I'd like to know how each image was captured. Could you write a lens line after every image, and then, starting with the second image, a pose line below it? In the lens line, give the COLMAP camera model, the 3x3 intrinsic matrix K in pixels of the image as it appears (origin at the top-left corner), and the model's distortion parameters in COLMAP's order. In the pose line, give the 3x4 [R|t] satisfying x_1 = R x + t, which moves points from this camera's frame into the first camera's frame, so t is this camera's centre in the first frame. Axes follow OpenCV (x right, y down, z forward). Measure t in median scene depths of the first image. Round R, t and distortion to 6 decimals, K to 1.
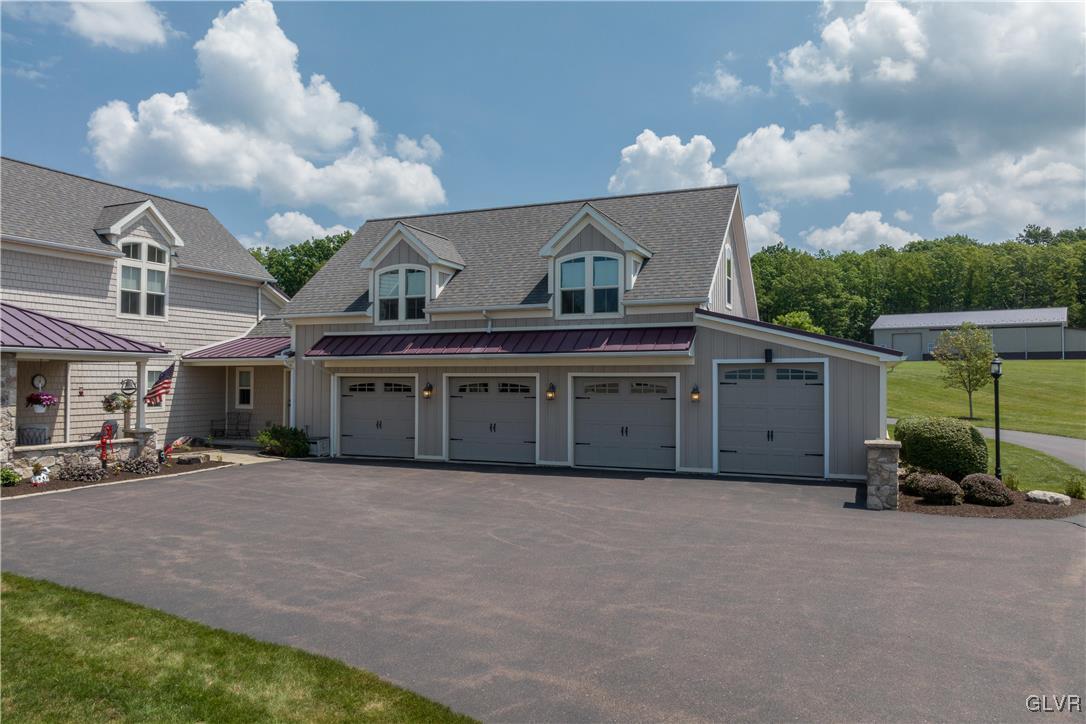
lens RADIAL K [[758.2, 0, 543.3], [0, 758.2, 356.8], [0, 0, 1]] dist [-0.035329, -0.001770]
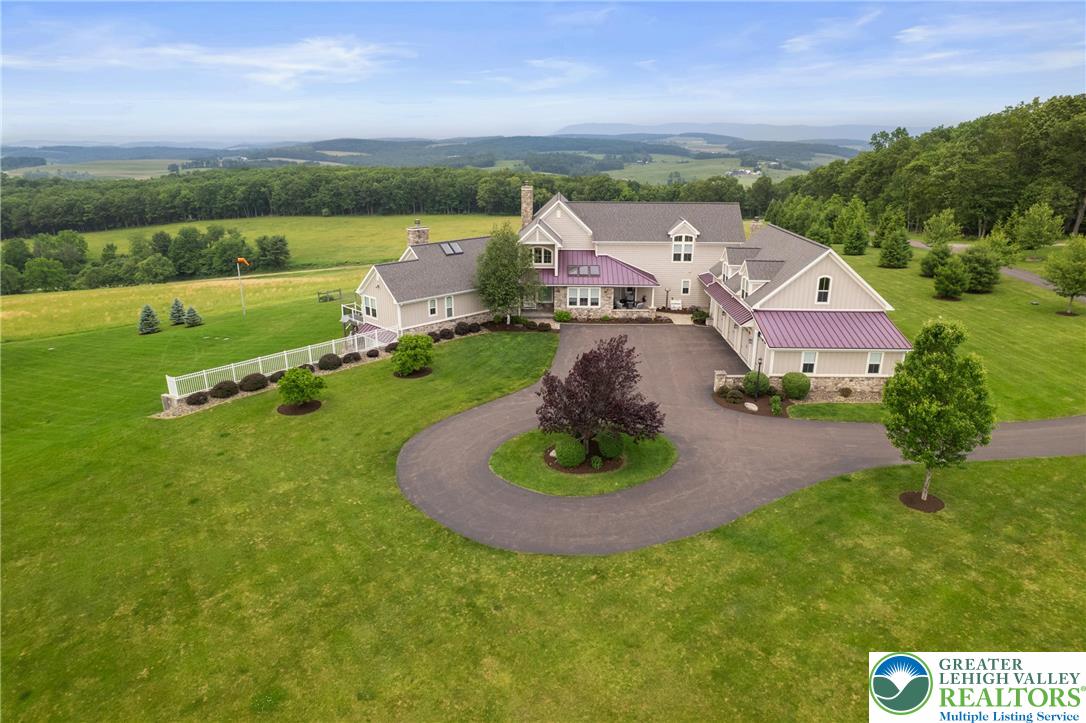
lens RADIAL K [[691.2, 0, 544.6], [0, 691.2, 368.7], [0, 0, 1]] dist [-0.052702, 0.031207]
pose [[0.377725, 0.290717, -0.879095, 1.787325], [0.026318, 0.945676, 0.324043, -0.567627], [0.925544, -0.145535, 0.349554, -0.466677]]
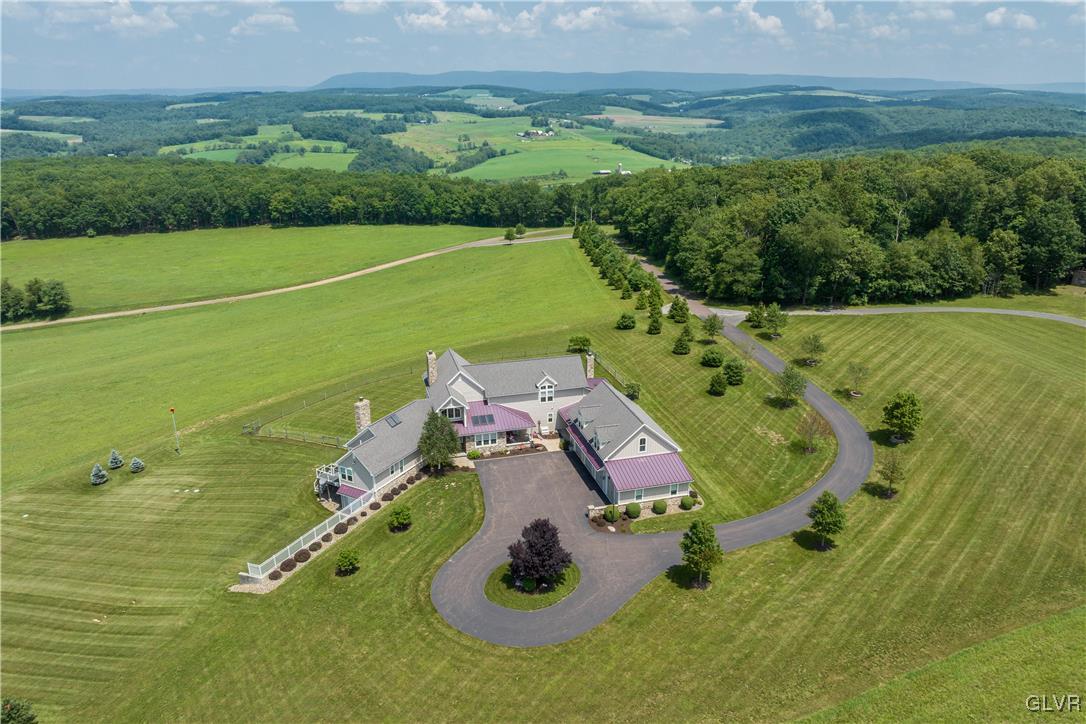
lens RADIAL K [[758.2, 0, 544.4], [0, 758.2, 360.9], [0, 0, 1]] dist [-0.035329, -0.001770]
pose [[0.623768, 0.257864, -0.737848, 2.642958], [0.029032, 0.935716, 0.351559, -1.854717], [0.781070, -0.240712, 0.576183, -1.438465]]
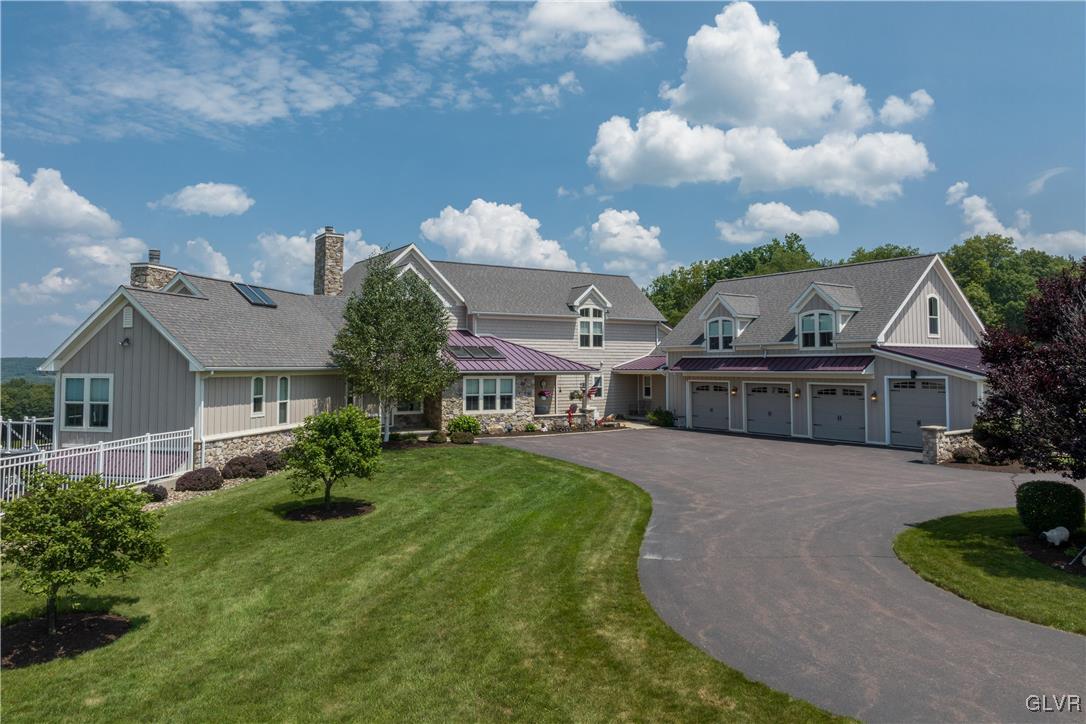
lens RADIAL K [[758.2, 0, 544.0], [0, 758.2, 327.1], [0, 0, 1]] dist [-0.035329, -0.001770]
pose [[0.825251, -0.030408, -0.563947, 0.459640], [0.018573, 0.999471, -0.026712, -0.061732], [0.564460, 0.011570, 0.825379, -0.657075]]
